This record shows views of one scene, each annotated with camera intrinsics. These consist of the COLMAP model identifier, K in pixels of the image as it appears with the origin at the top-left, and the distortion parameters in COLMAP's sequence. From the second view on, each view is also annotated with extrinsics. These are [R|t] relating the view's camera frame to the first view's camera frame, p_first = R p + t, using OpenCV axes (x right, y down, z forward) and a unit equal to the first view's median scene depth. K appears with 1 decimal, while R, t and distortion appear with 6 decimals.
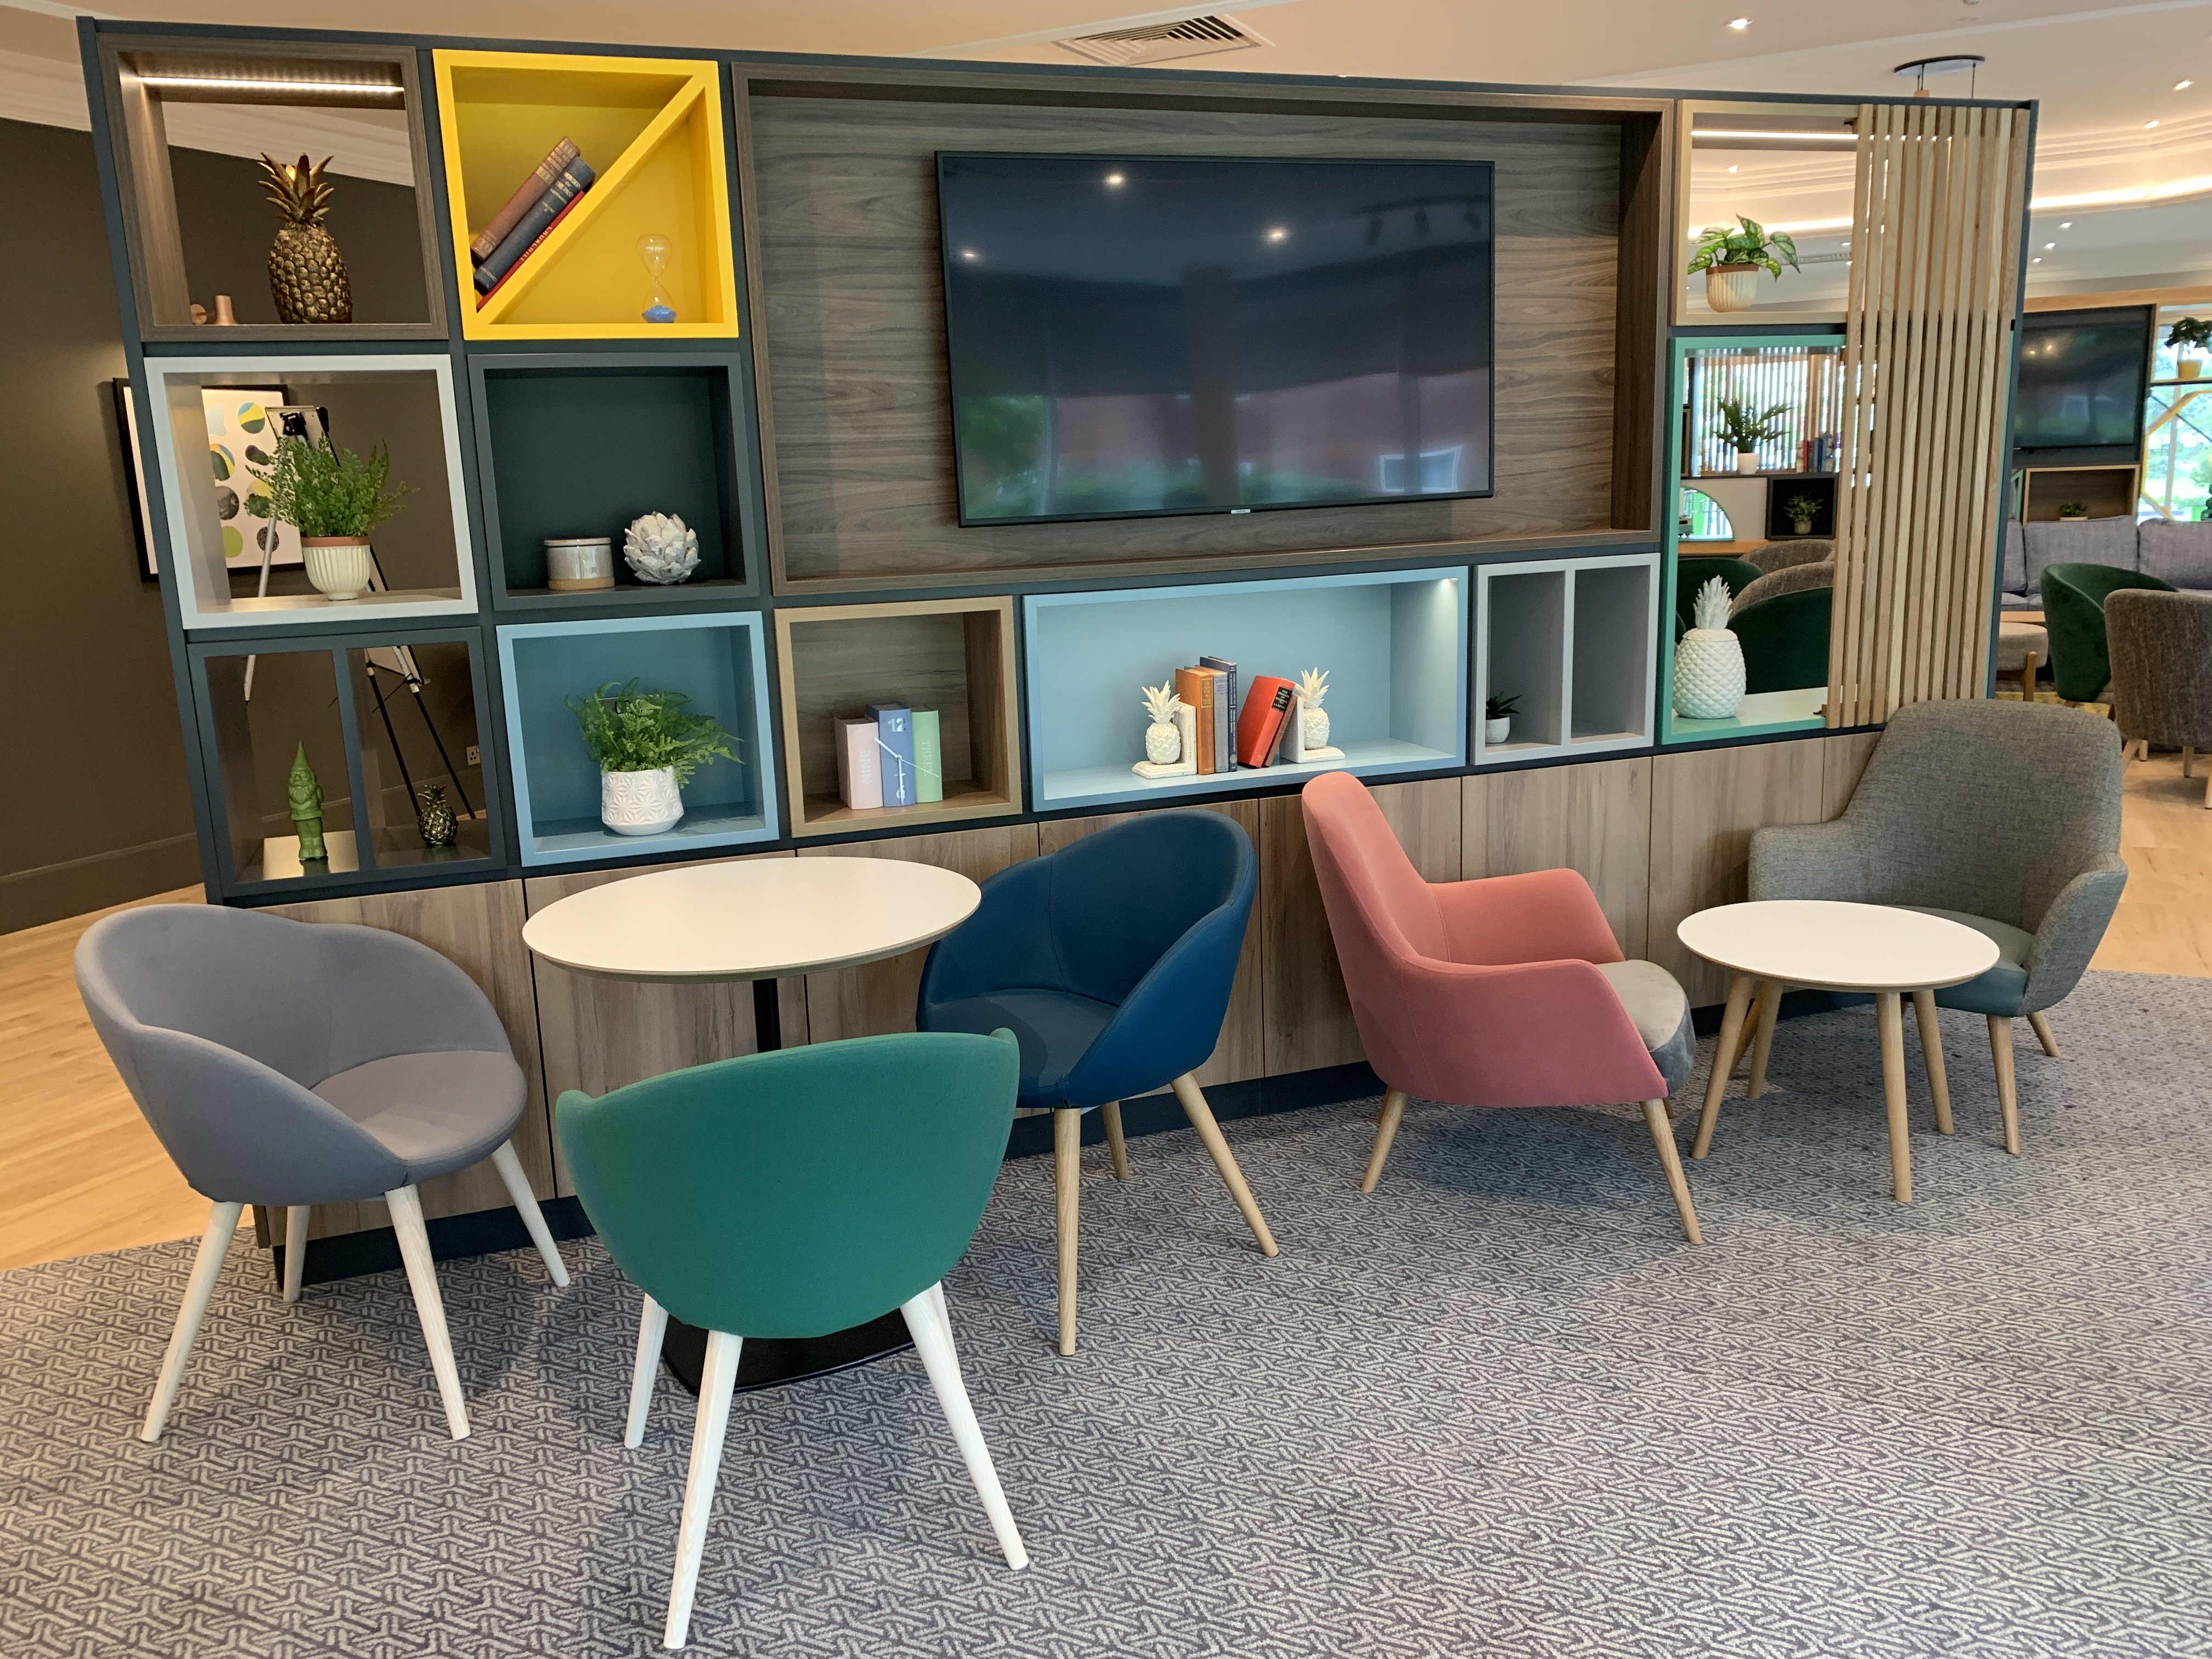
lens RADIAL K [[1692.6, 0, 1108.6], [0, 1692.6, 819.0], [0, 0, 1]] dist [0.054137, -0.058542]
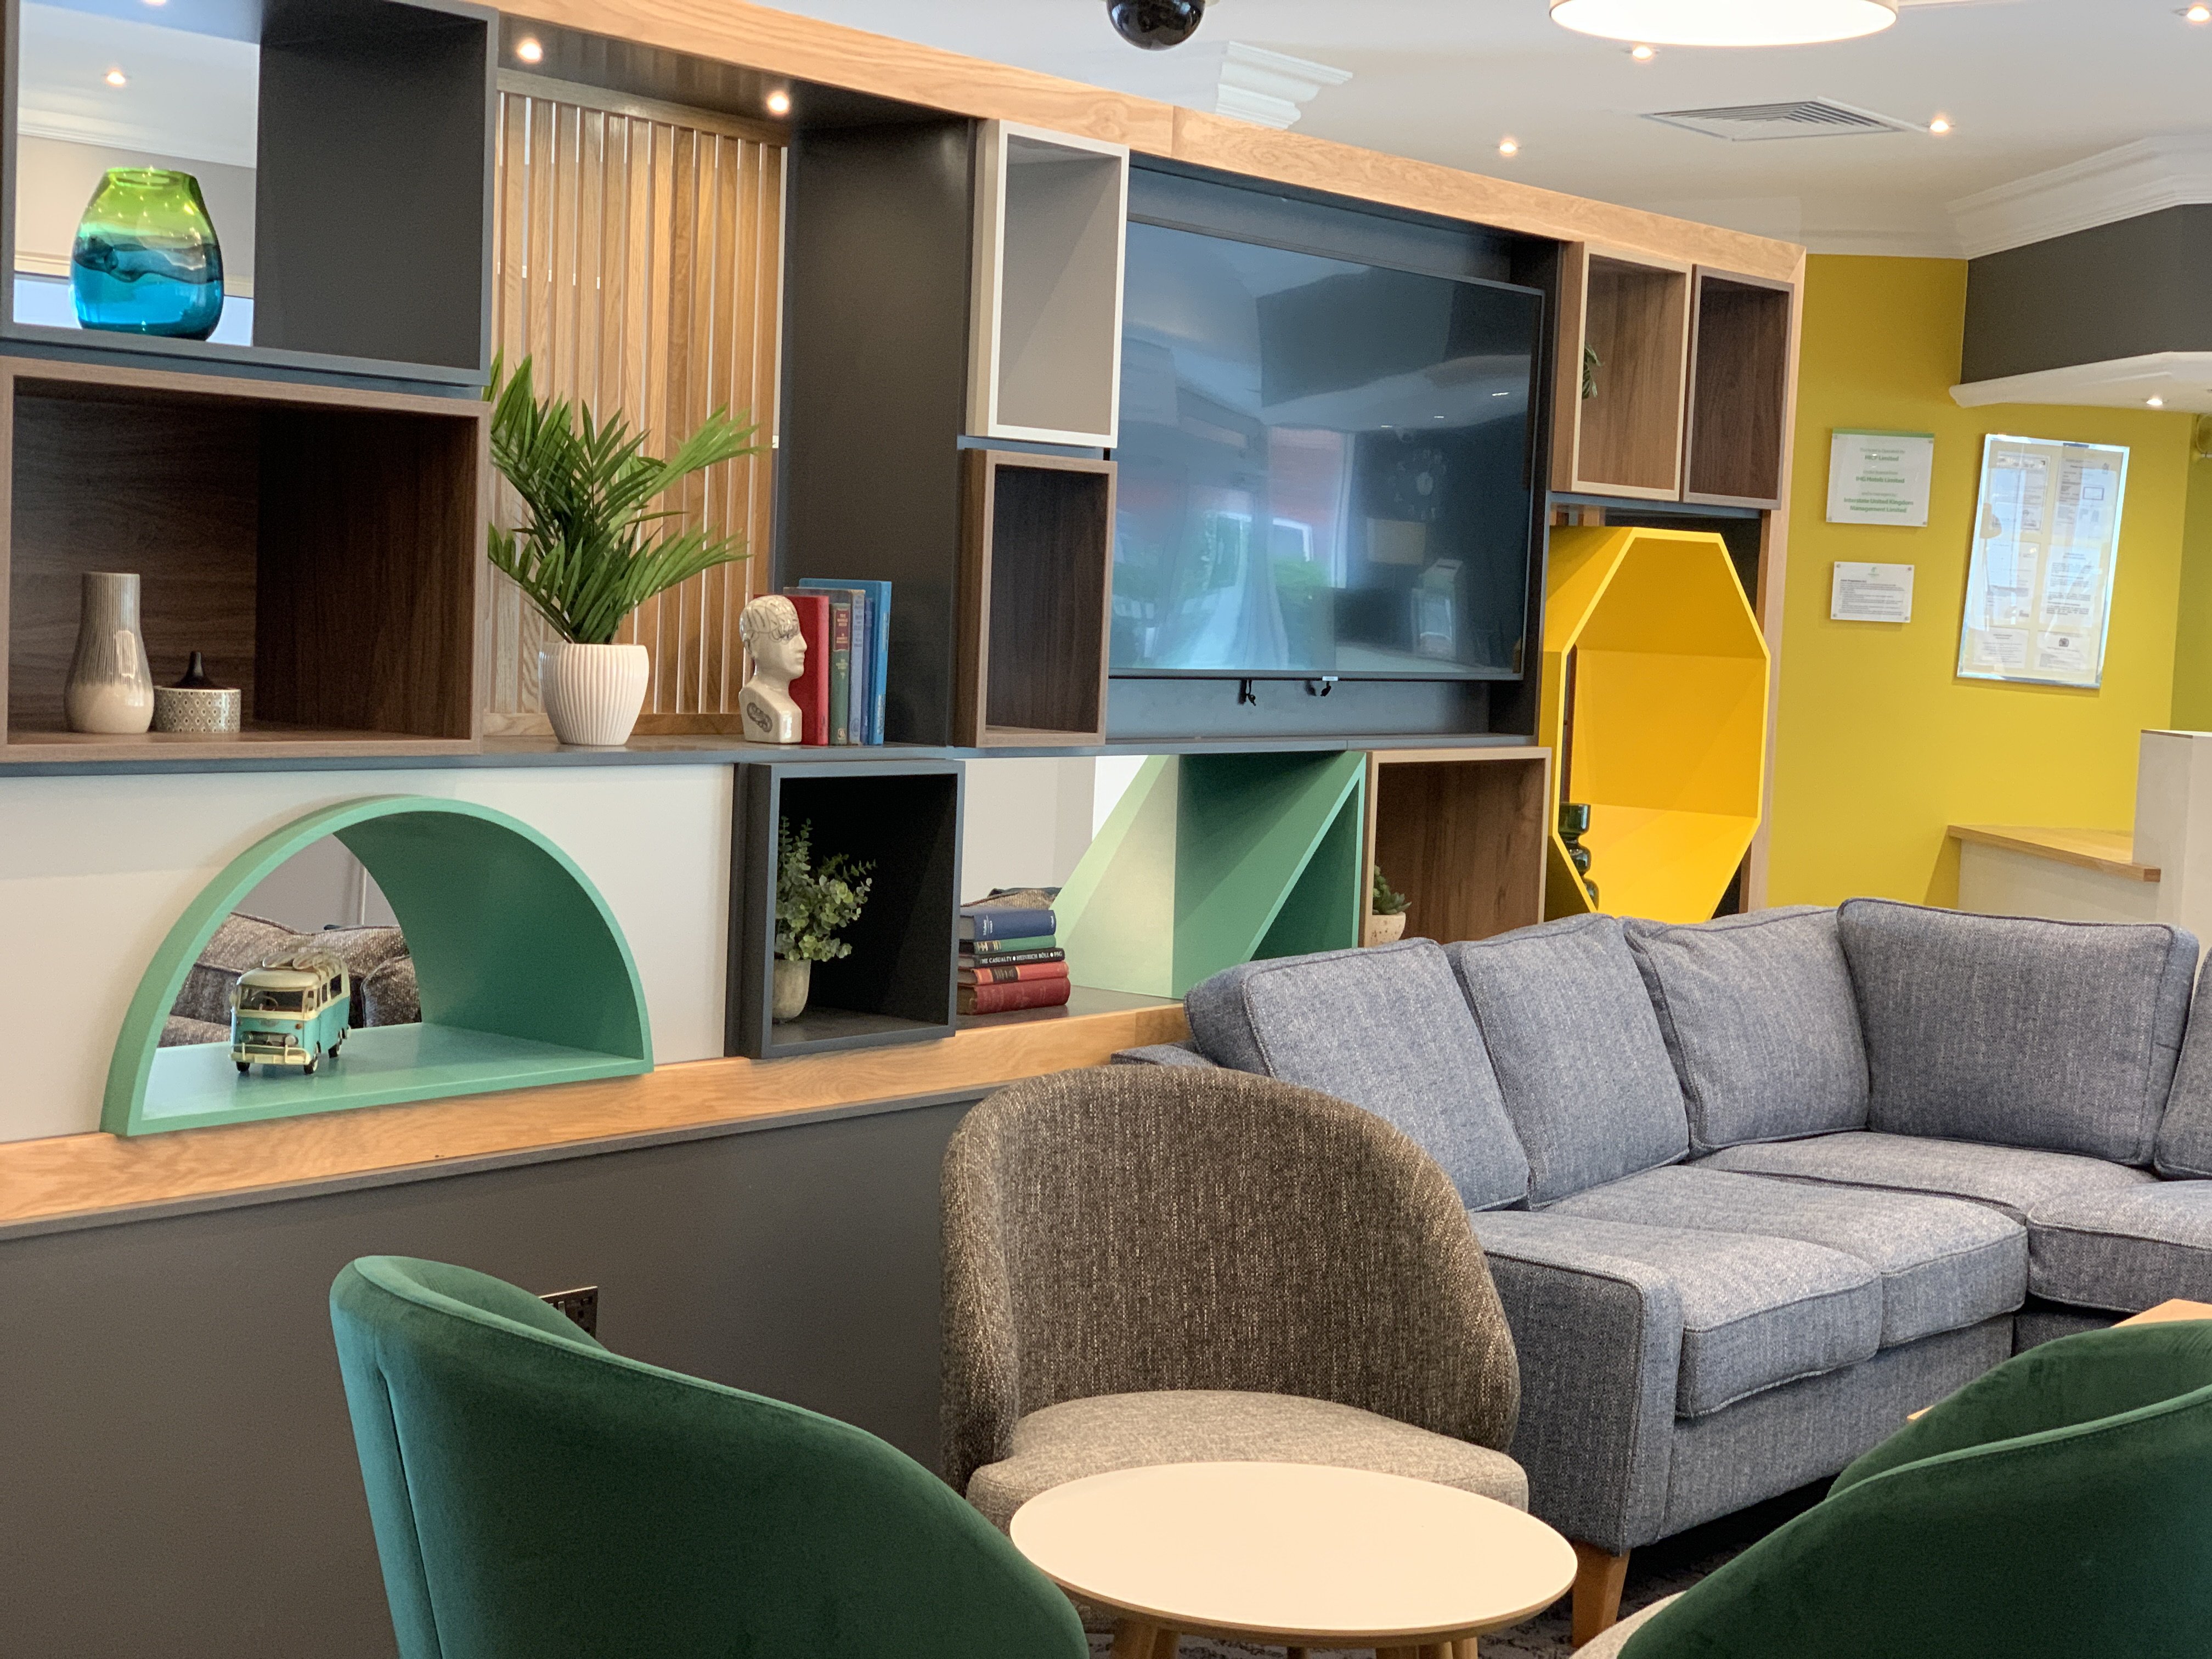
lens RADIAL K [[3318.1, 0, 1112.6], [0, 3318.1, 831.6], [0, 0, 1]] dist [0.061413, -0.007356]
pose [[0.233112, -0.029545, 0.972001, -0.001910], [0.143567, 0.989631, -0.004351, -0.198706], [-0.961794, 0.140561, 0.234936, 0.929376]]
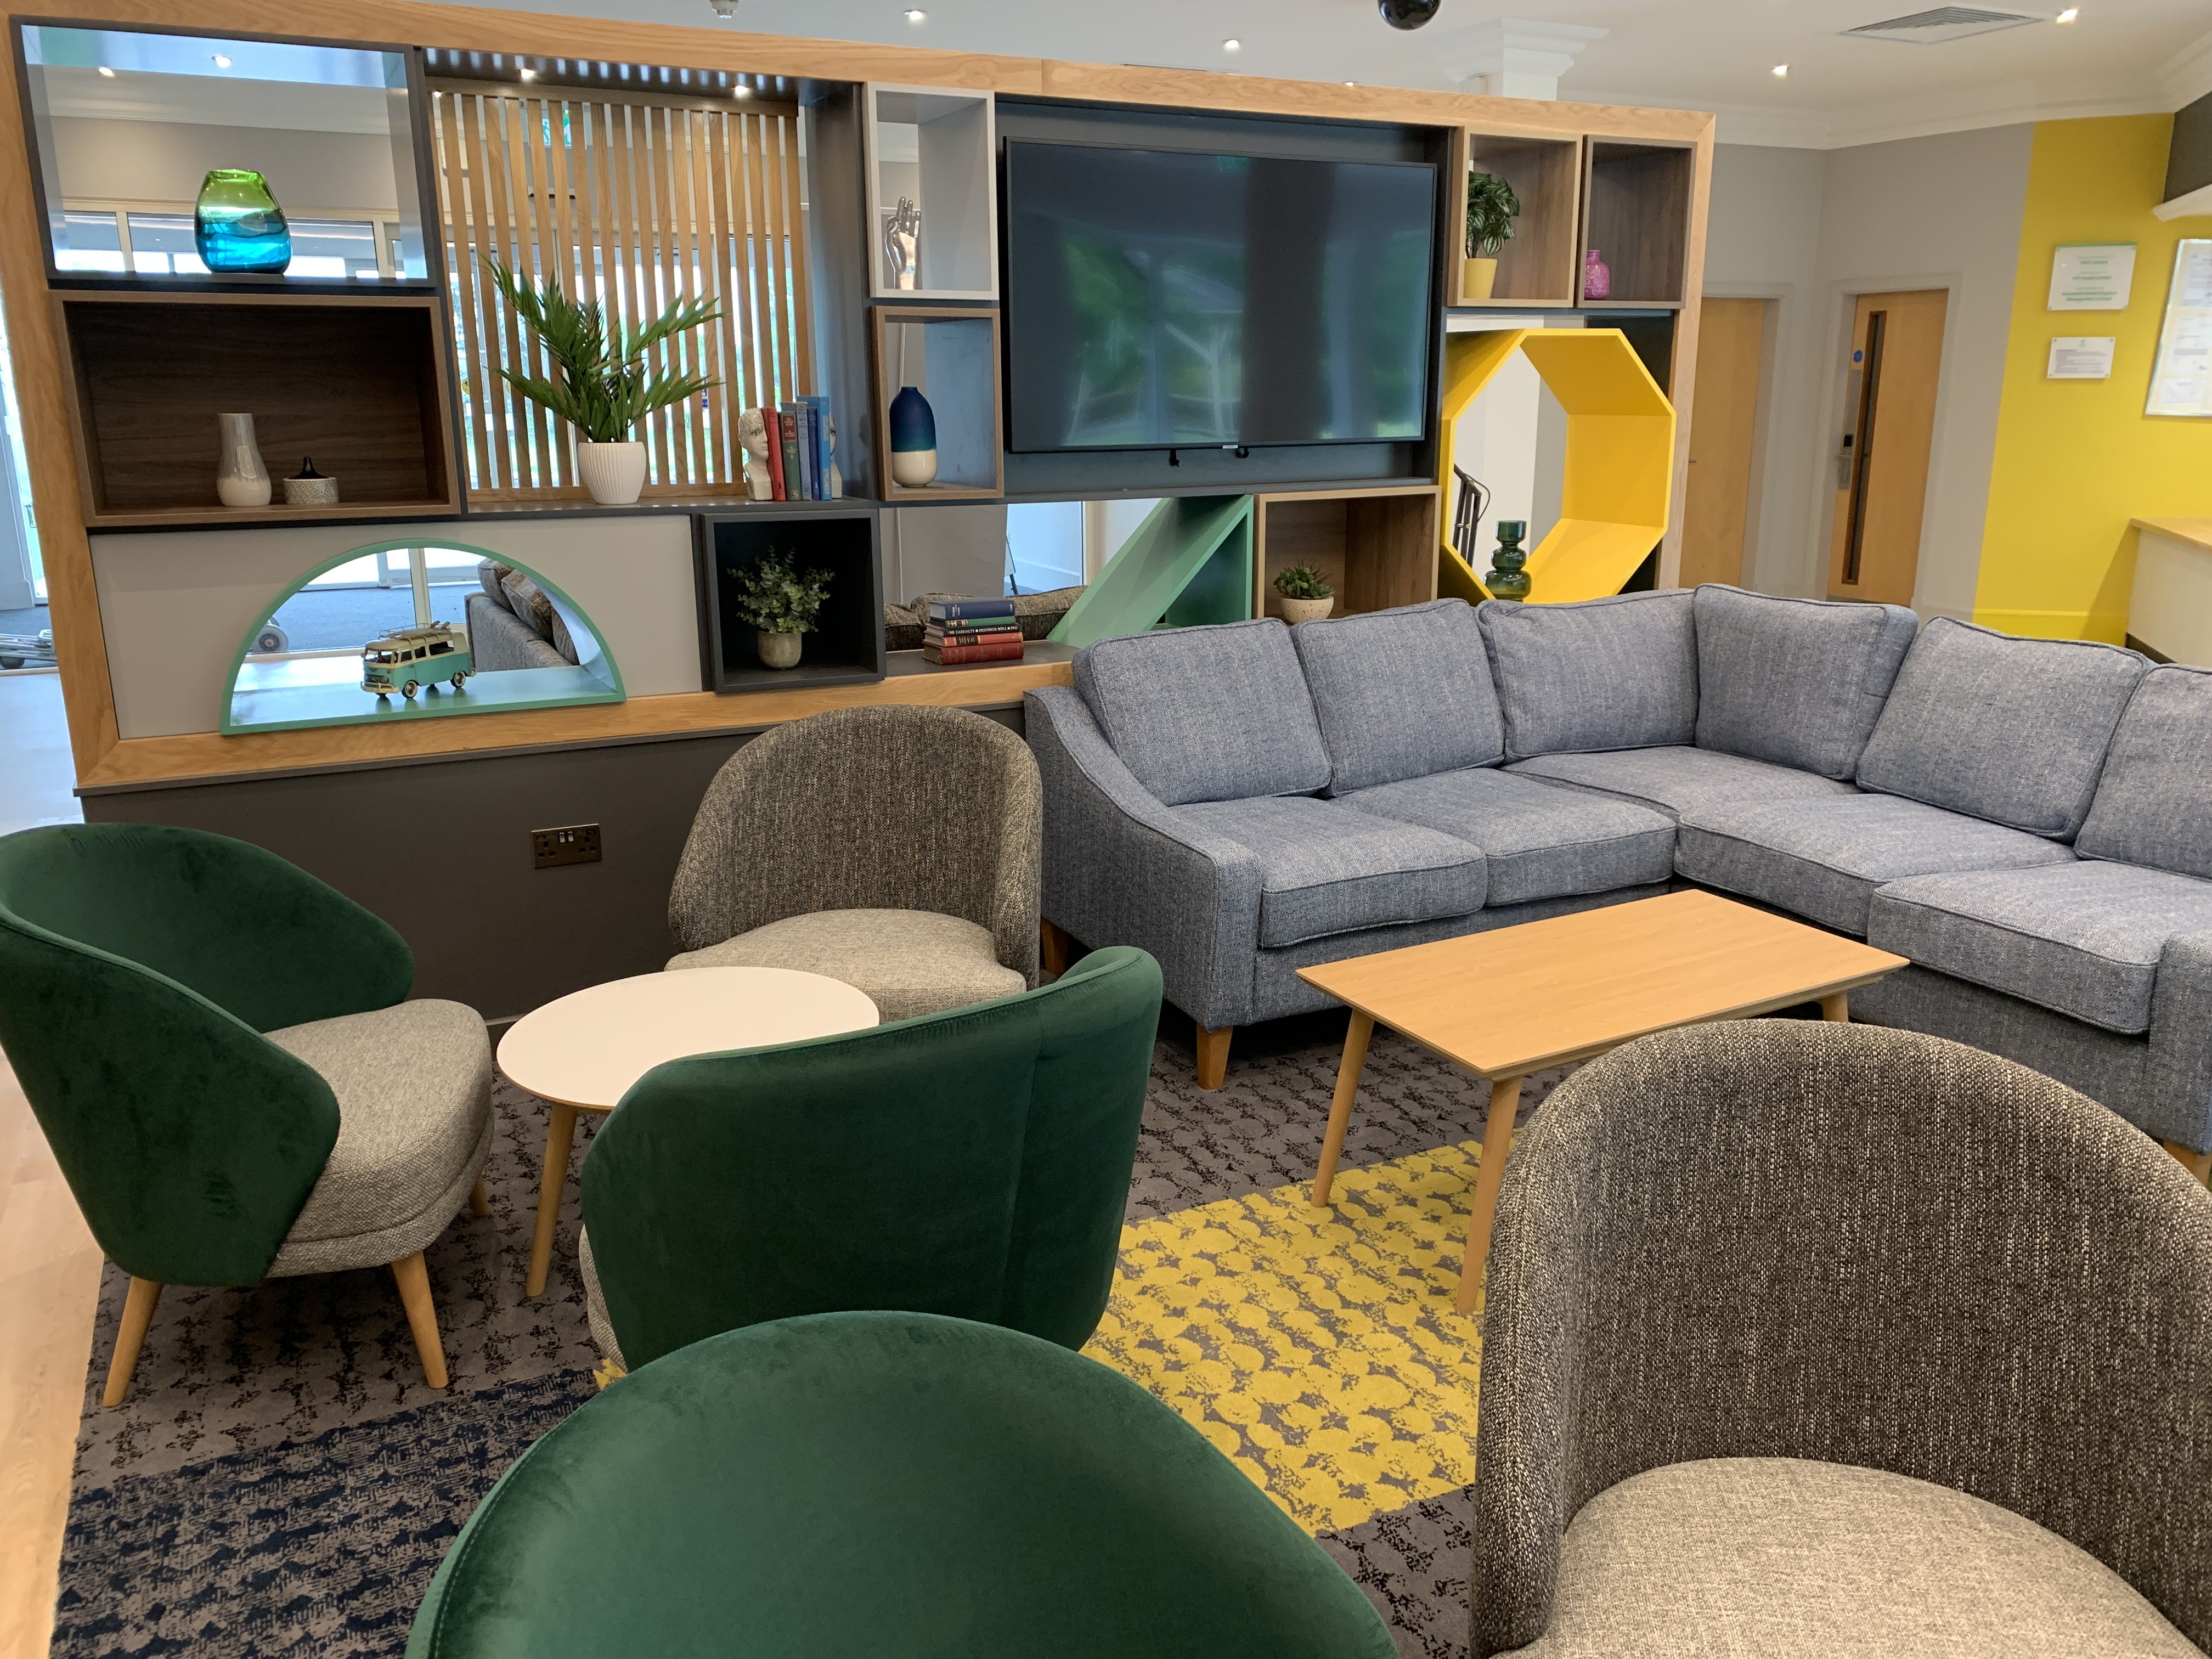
lens RADIAL K [[1692.6, 0, 1108.6], [0, 1692.6, 819.0], [0, 0, 1]] dist [0.054137, -0.058542]
pose [[0.617819, -0.168746, 0.768000, 0.174598], [0.141355, 0.984625, 0.102630, -0.176277], [-0.773510, 0.045154, 0.632173, 0.775696]]
